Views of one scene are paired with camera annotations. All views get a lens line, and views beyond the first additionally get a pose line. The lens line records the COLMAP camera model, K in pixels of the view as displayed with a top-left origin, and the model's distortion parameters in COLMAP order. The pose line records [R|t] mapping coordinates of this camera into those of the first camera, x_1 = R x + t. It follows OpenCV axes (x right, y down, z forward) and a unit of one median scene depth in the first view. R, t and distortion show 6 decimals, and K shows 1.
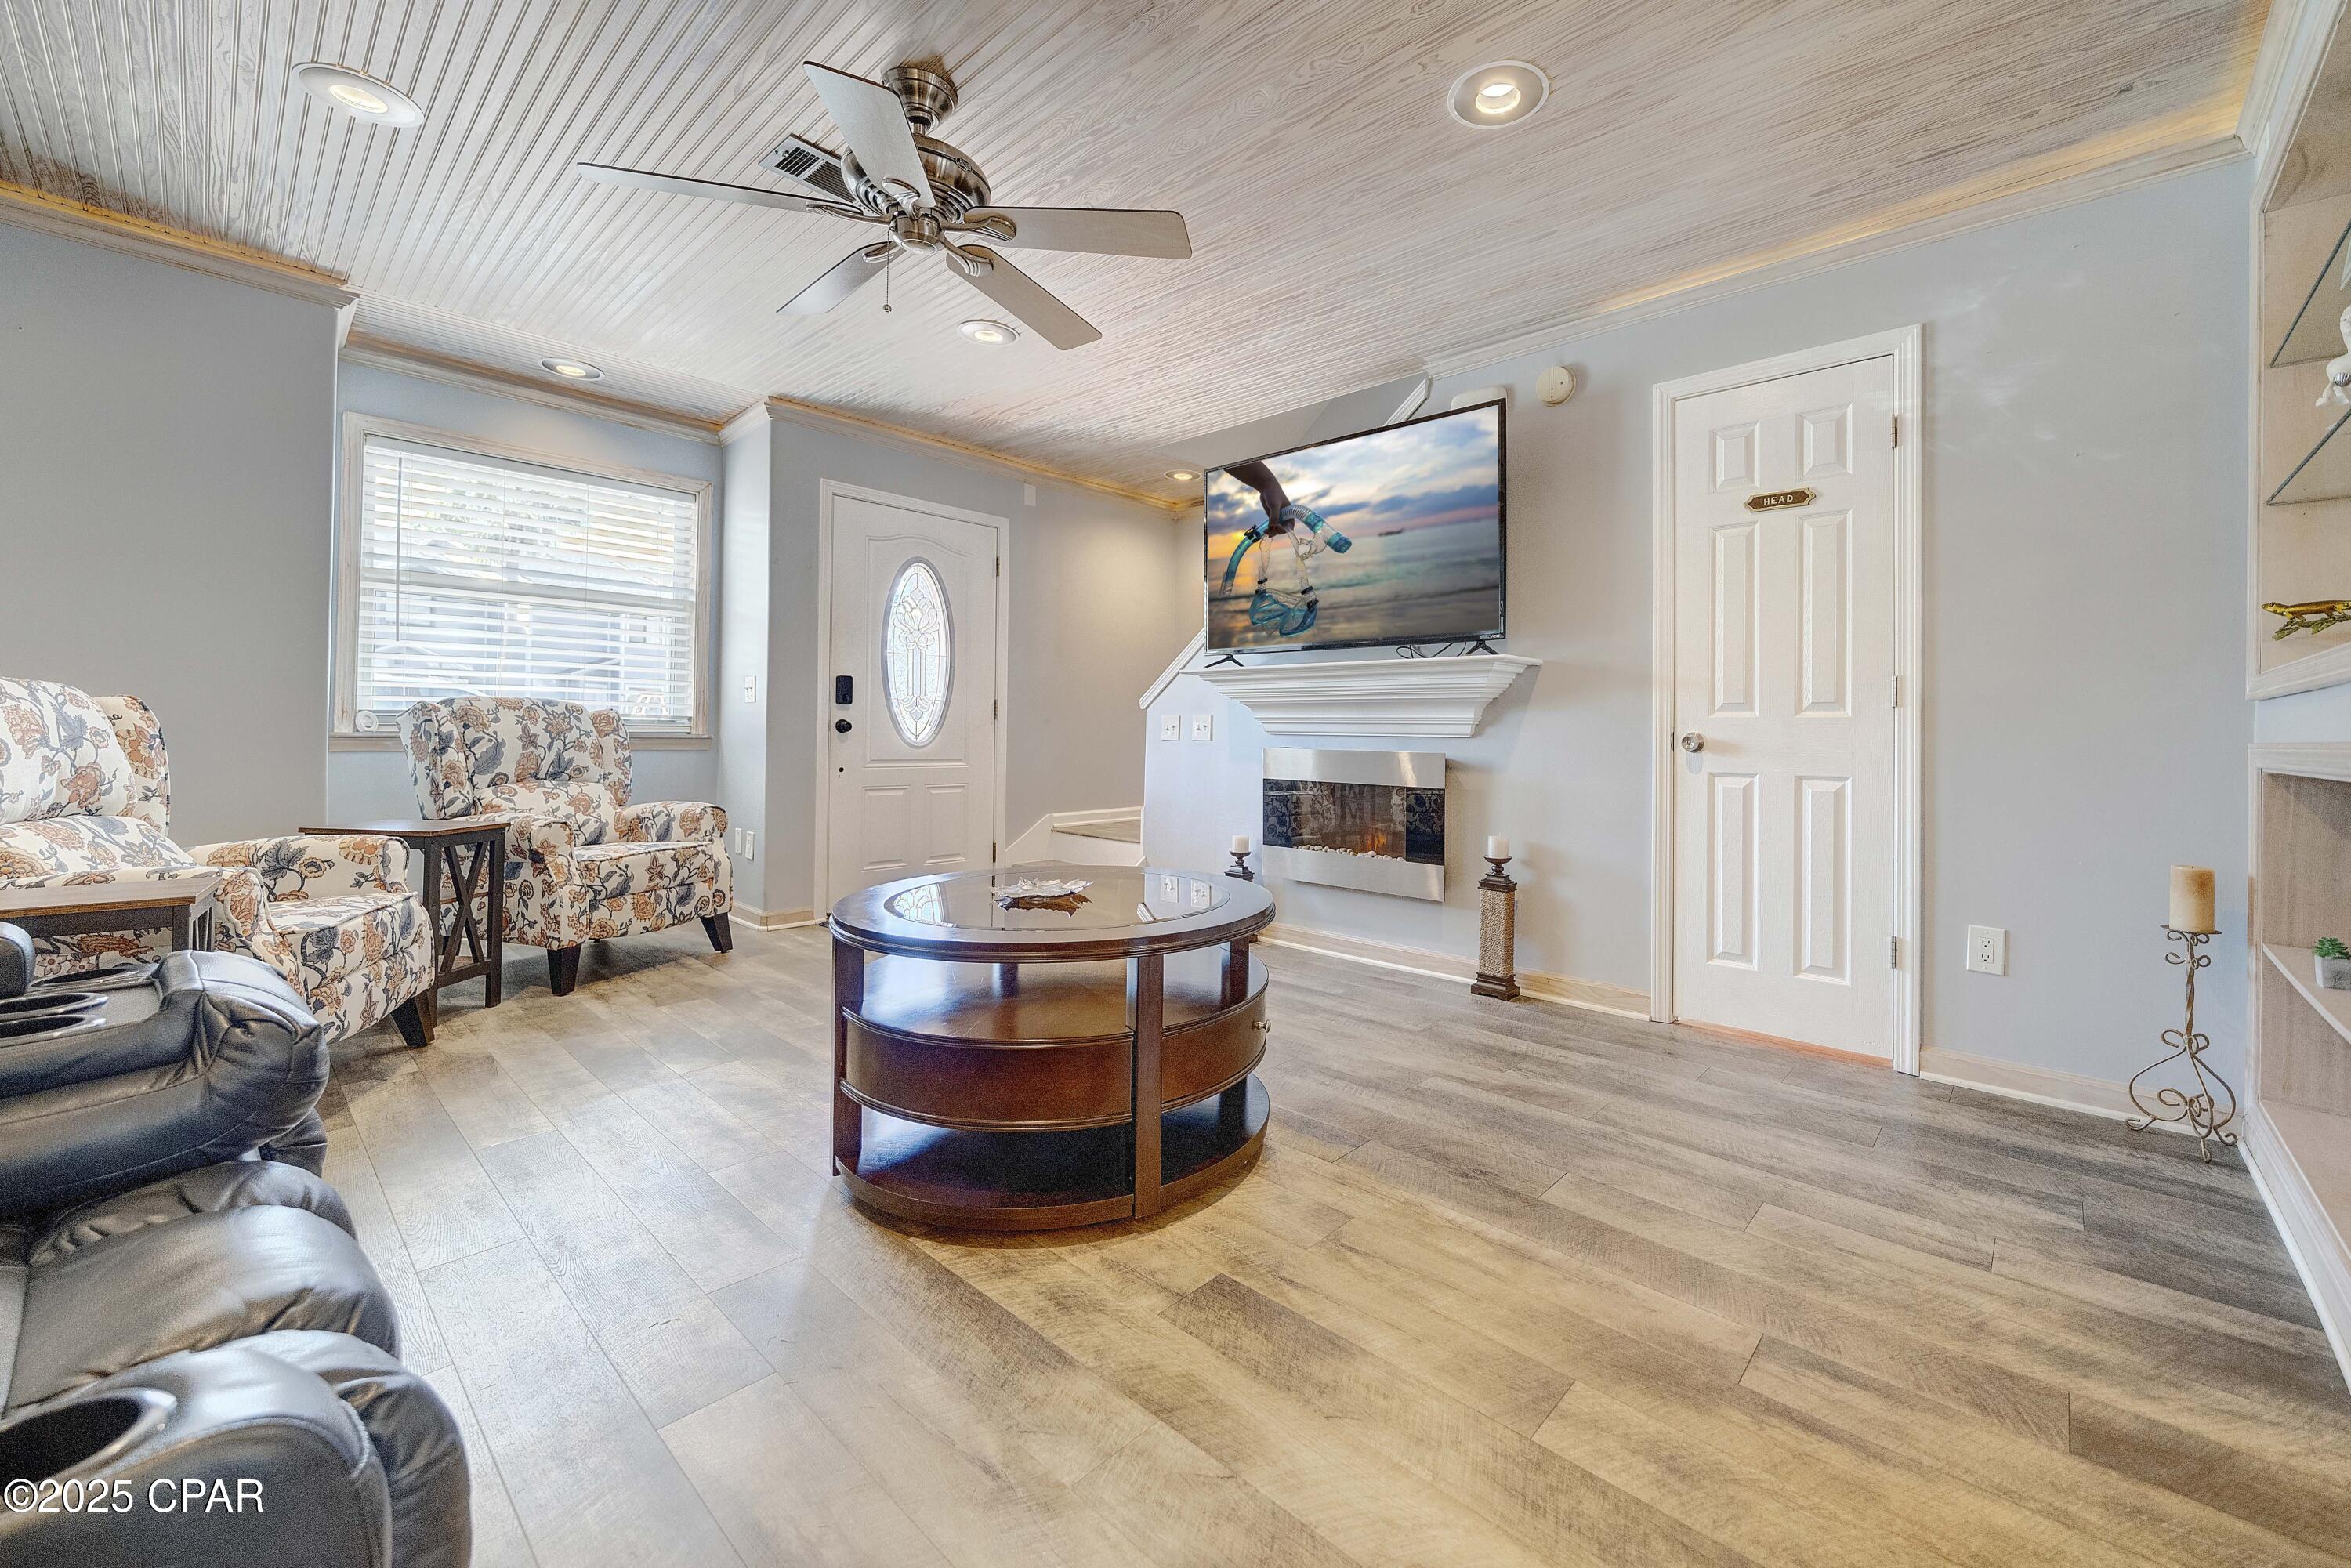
lens RADIAL K [[1003.4, 0, 1233.4], [0, 1003.4, 695.4], [0, 0, 1]] dist [-0.000647, 0.000304]
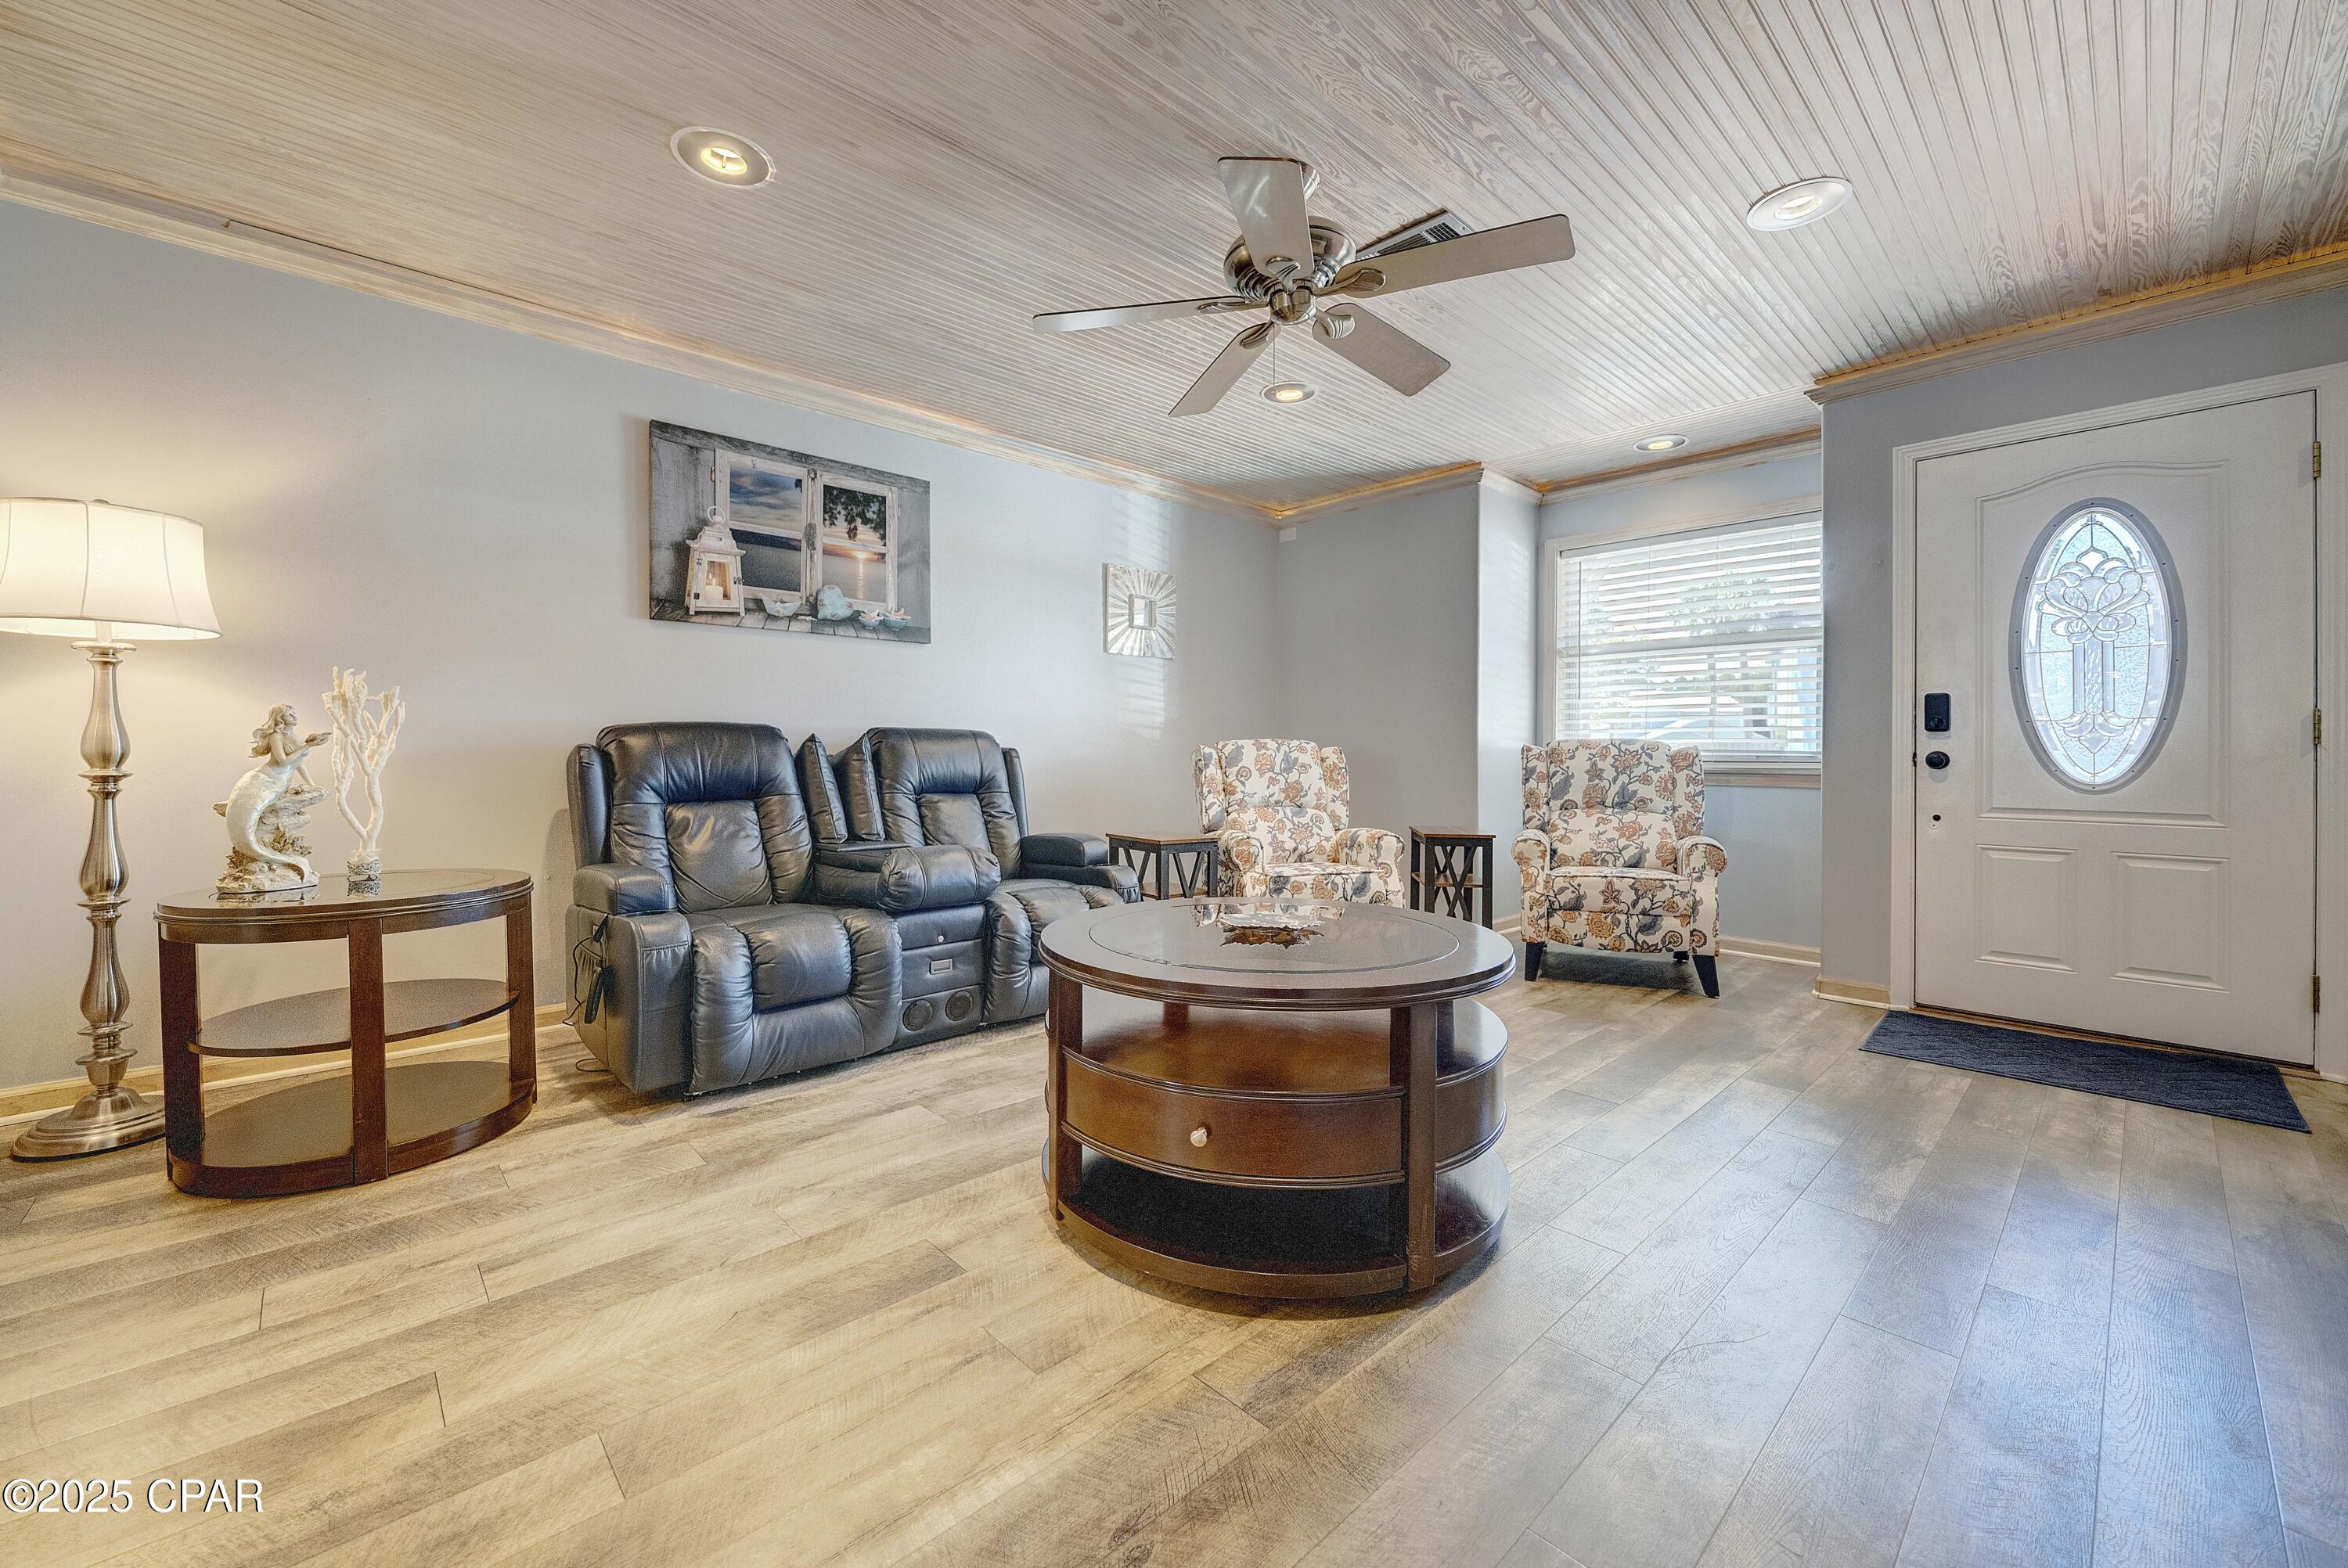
lens RADIAL K [[849.3, 0, 1124.5], [0, 849.3, 744.6], [0, 0, 1]] dist [-0.000021, 0.000115]
pose [[-0.111108, -0.027688, -0.993423, 0.409860], [0.029288, 0.999086, -0.031121, 0.026902], [0.993377, -0.032553, -0.110195, 0.603727]]
